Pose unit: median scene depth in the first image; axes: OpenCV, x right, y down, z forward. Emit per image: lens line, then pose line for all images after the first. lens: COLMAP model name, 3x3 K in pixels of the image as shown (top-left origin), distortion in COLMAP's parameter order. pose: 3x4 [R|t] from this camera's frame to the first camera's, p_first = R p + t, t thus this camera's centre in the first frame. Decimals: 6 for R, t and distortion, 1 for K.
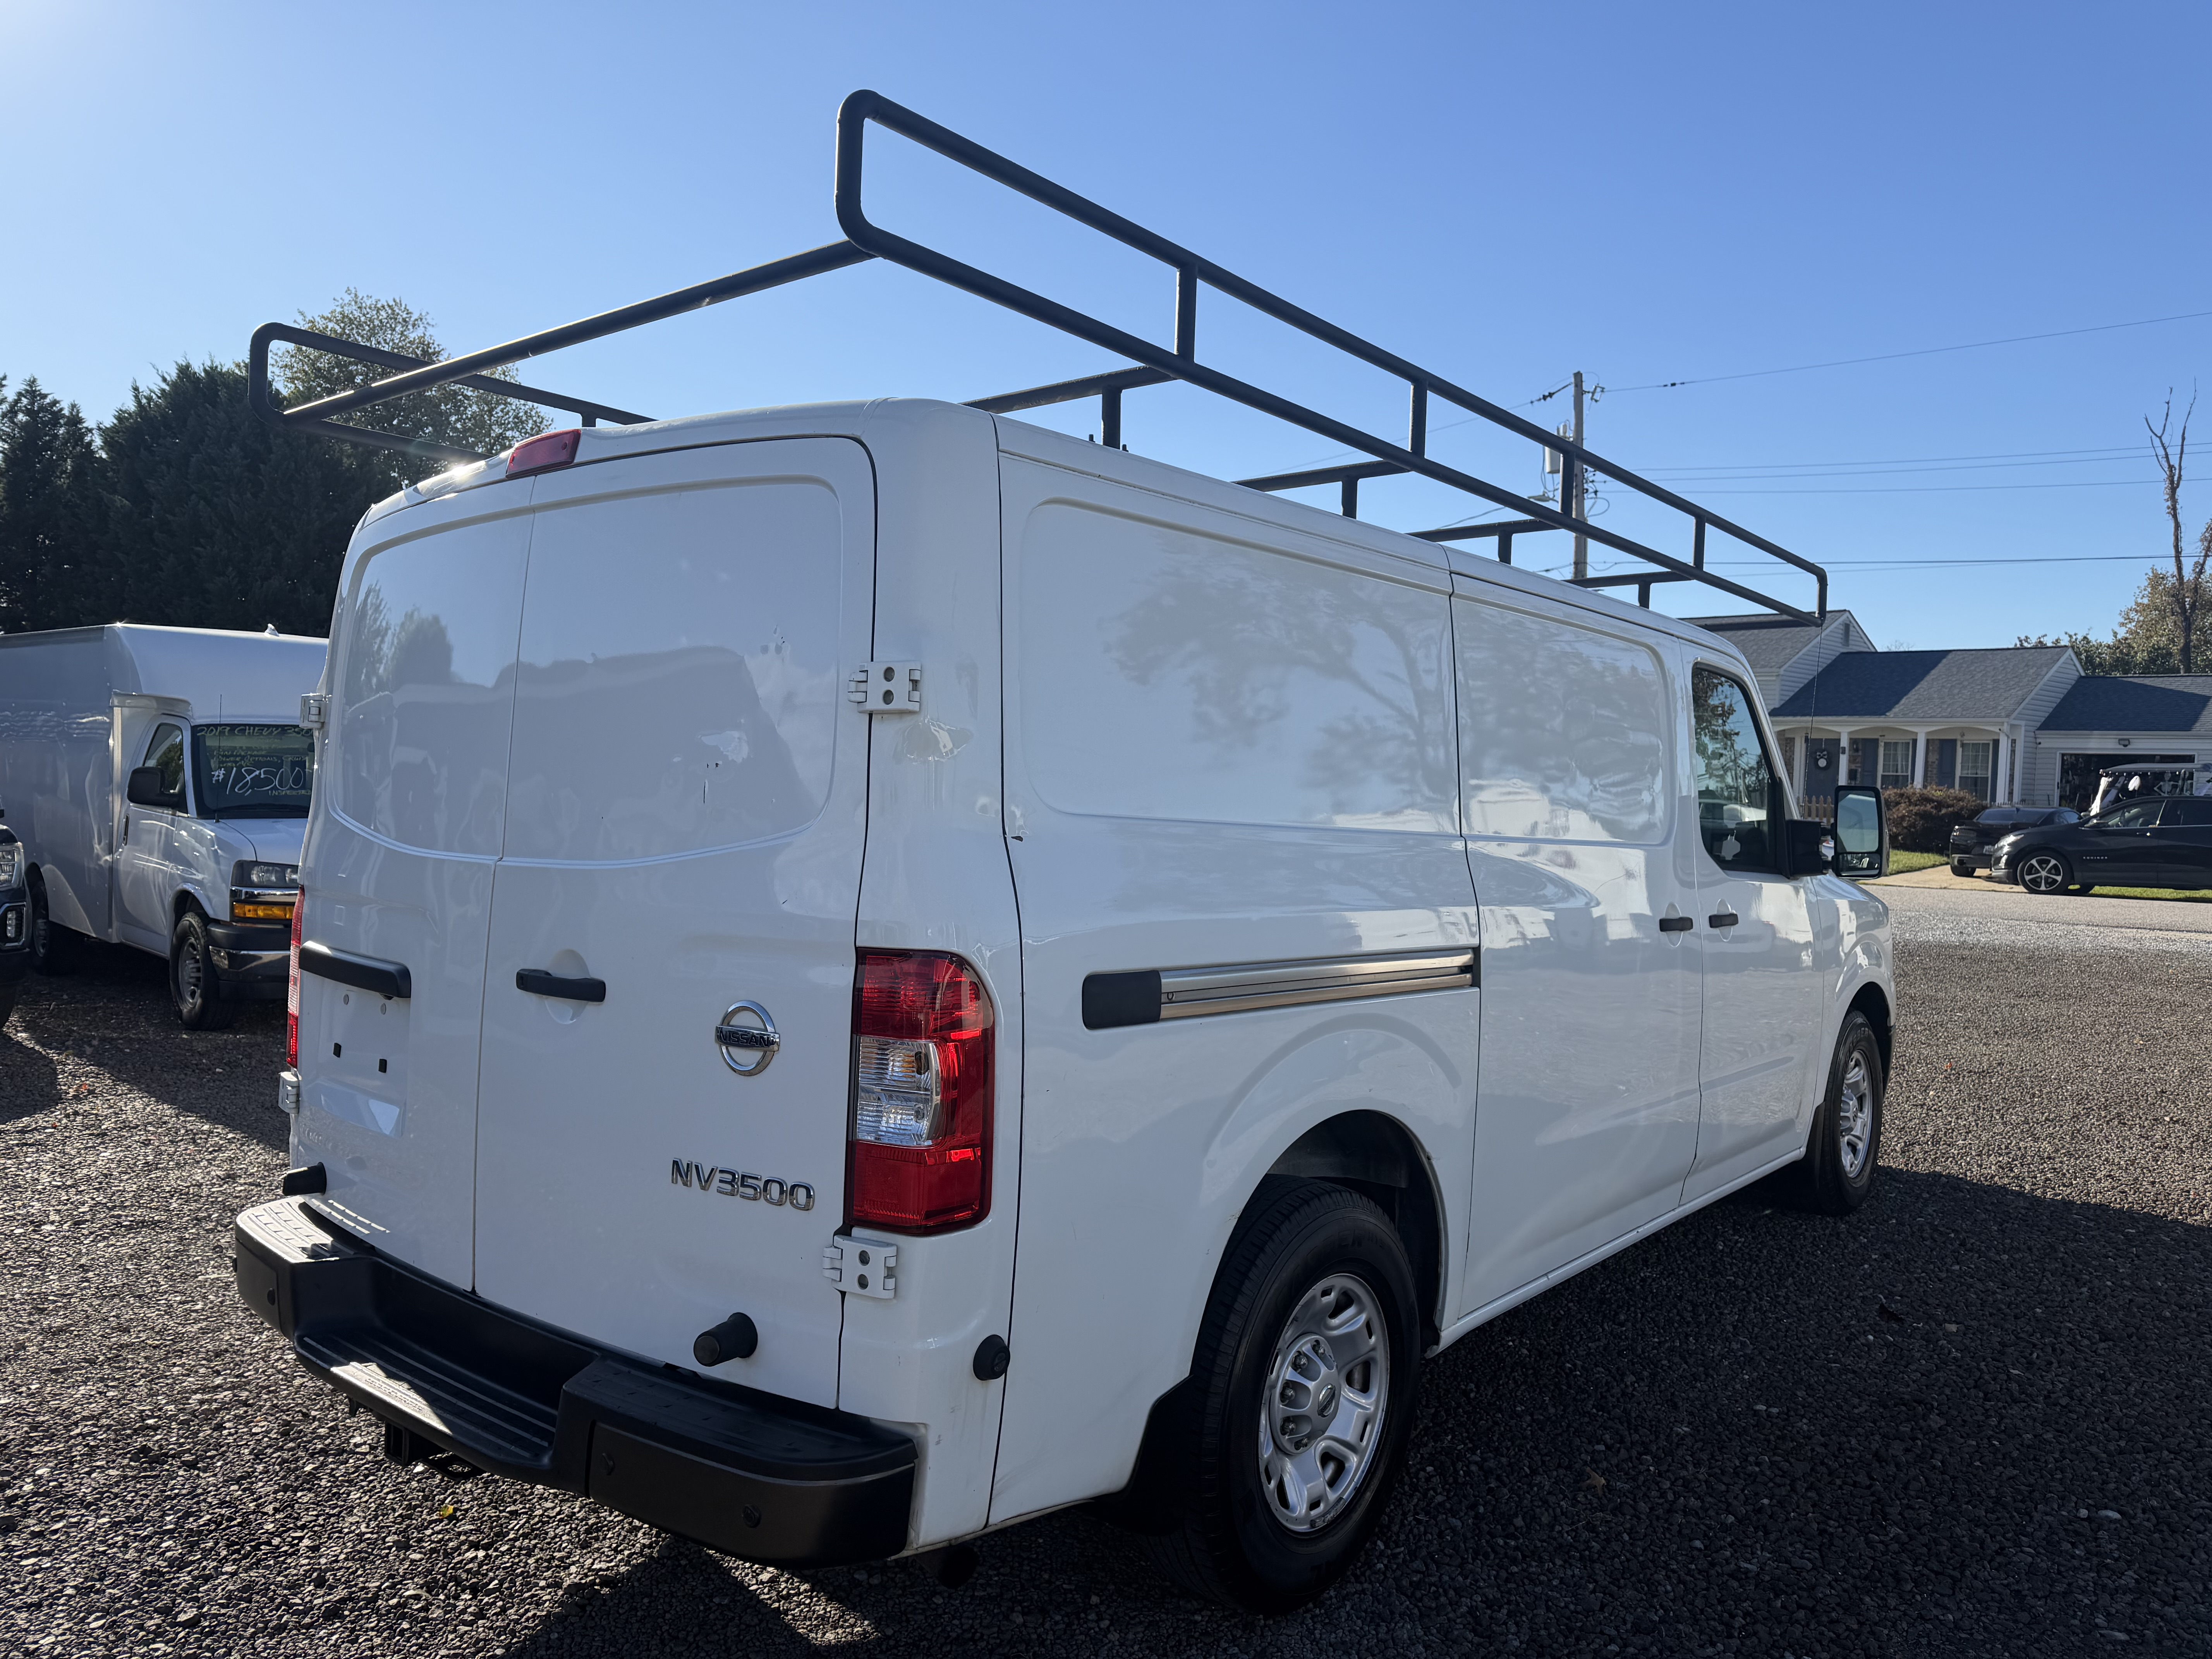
lens RADIAL K [[1656.8, 0, 1097.1], [0, 1656.8, 788.6], [0, 0, 1]] dist [0.061627, -0.007967]
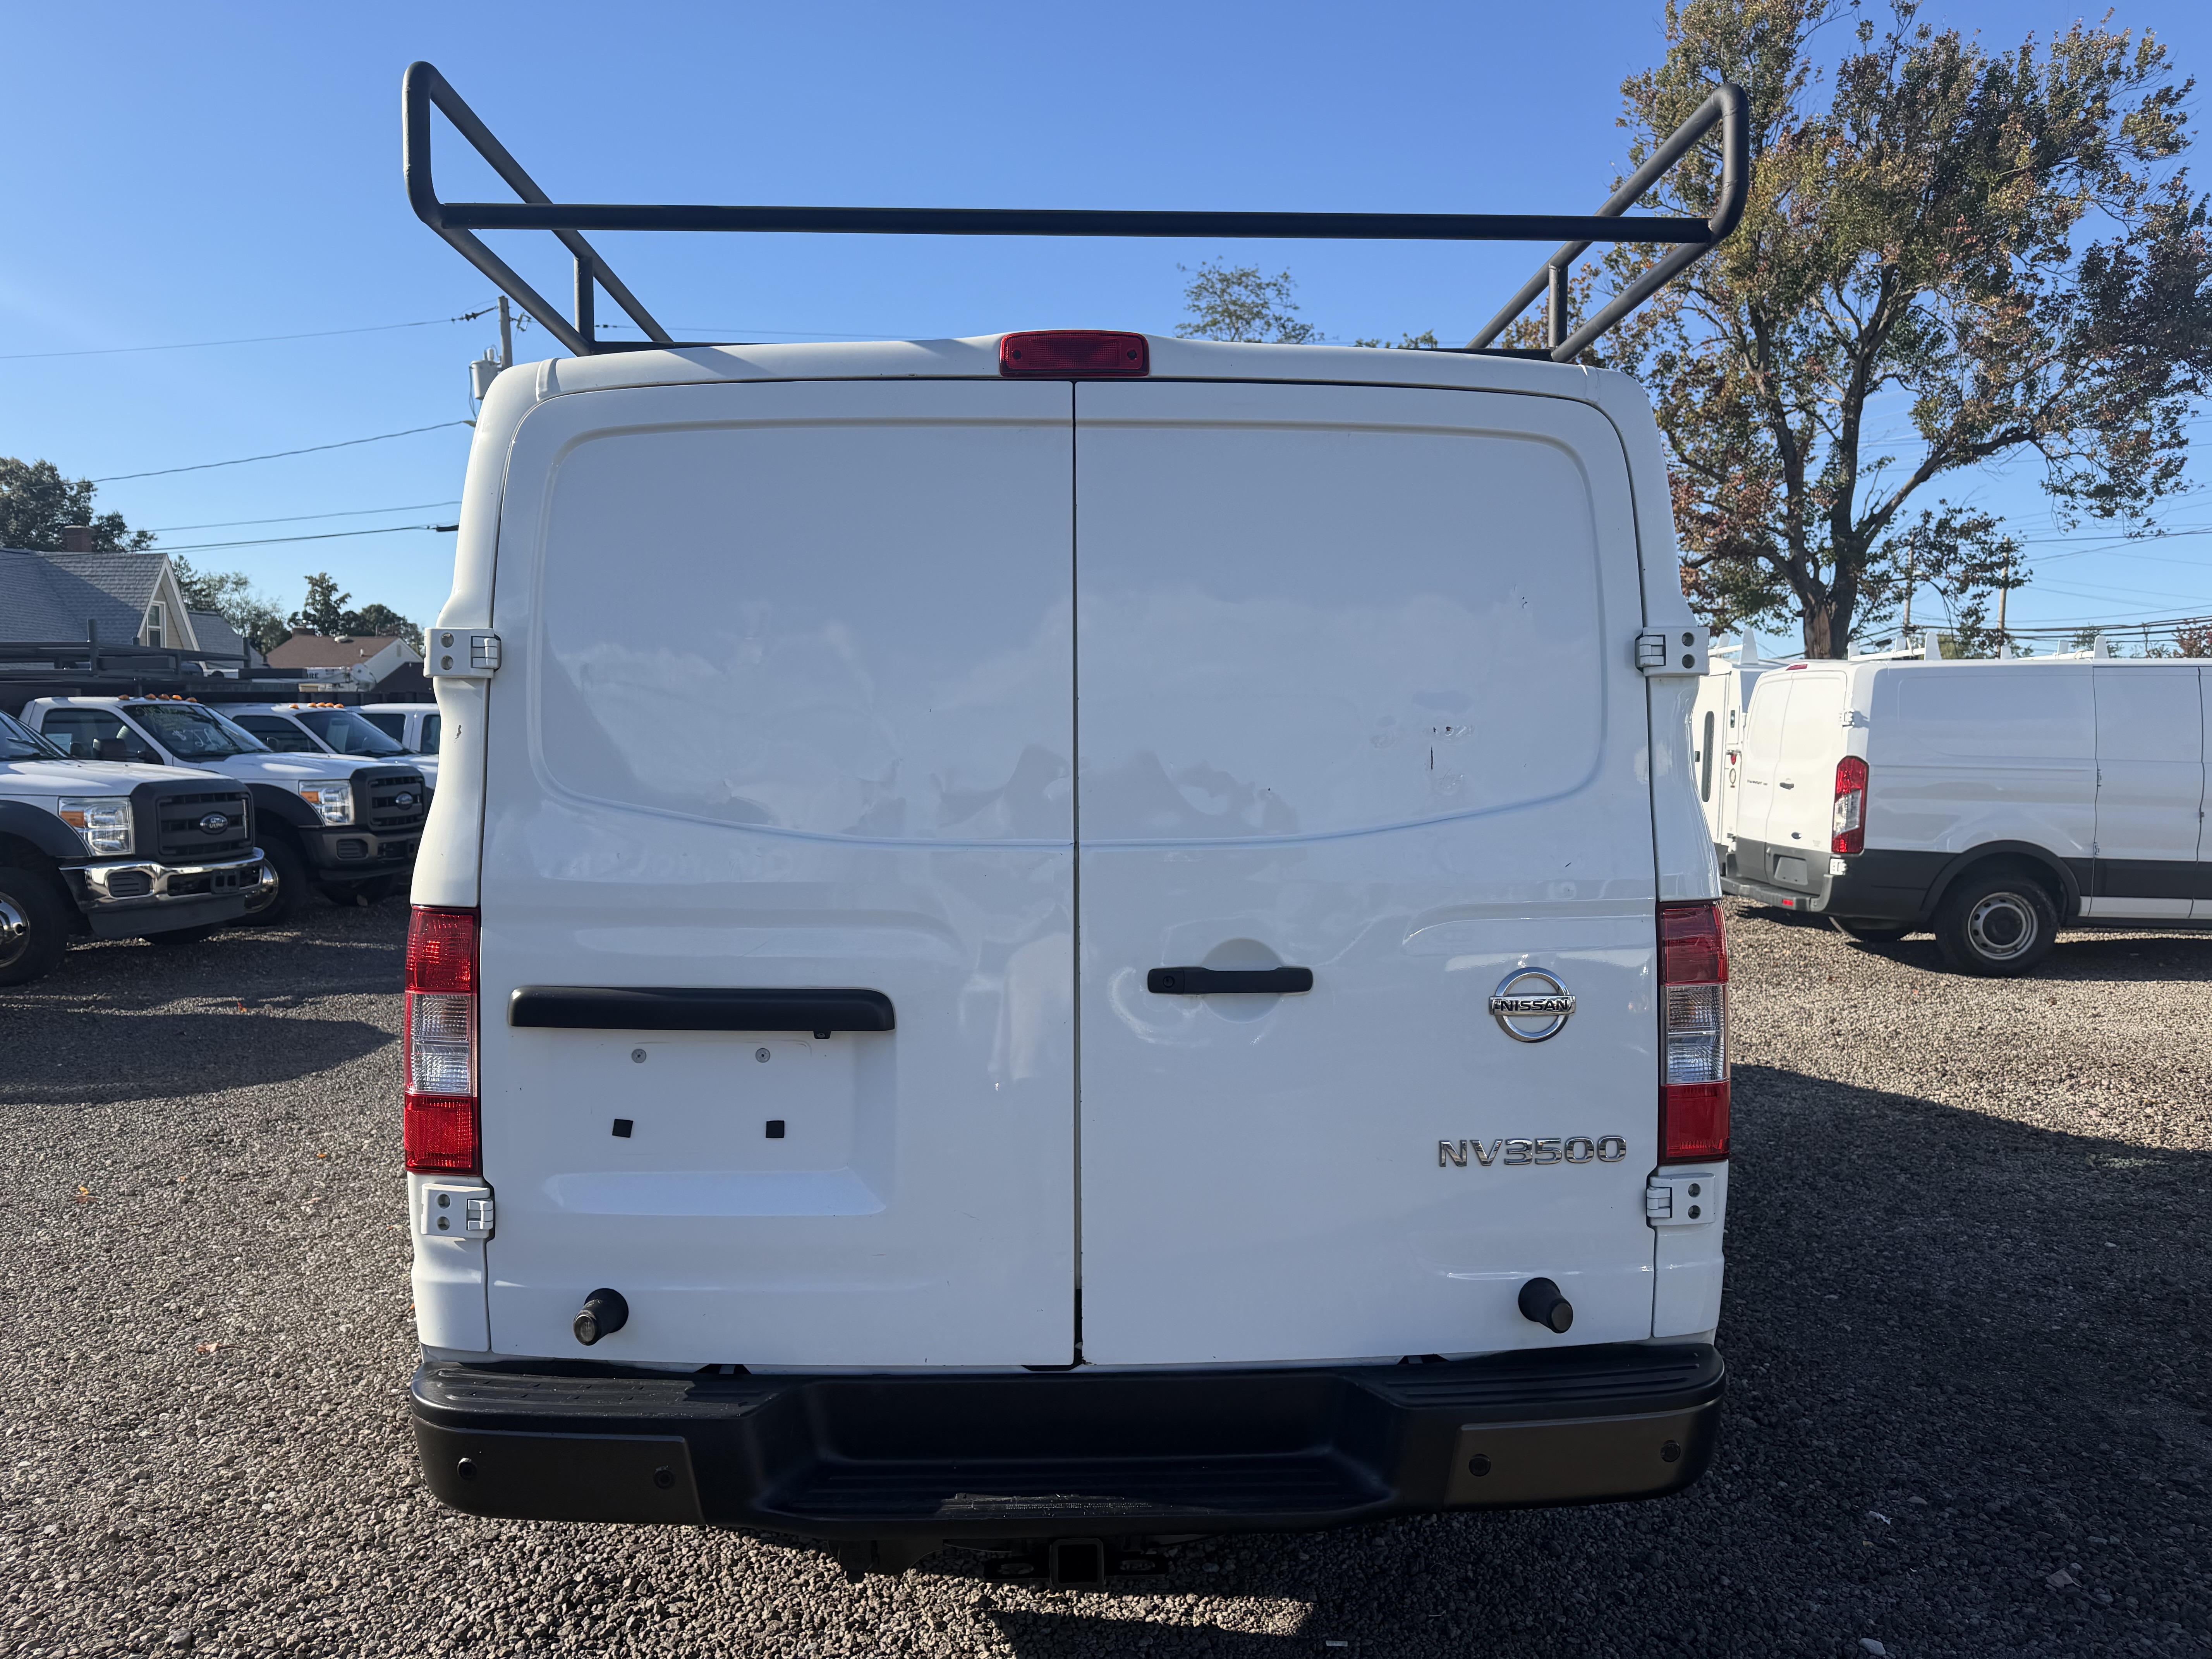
lens RADIAL K [[1656.8, 0, 1097.1], [0, 1656.8, 788.6], [0, 0, 1]] dist [0.061627, -0.007967]
pose [[0.733428, -0.037111, 0.678753, -0.917939], [0.012041, 0.999061, 0.041613, -0.018962], [-0.679660, -0.022348, 0.733186, 0.391413]]
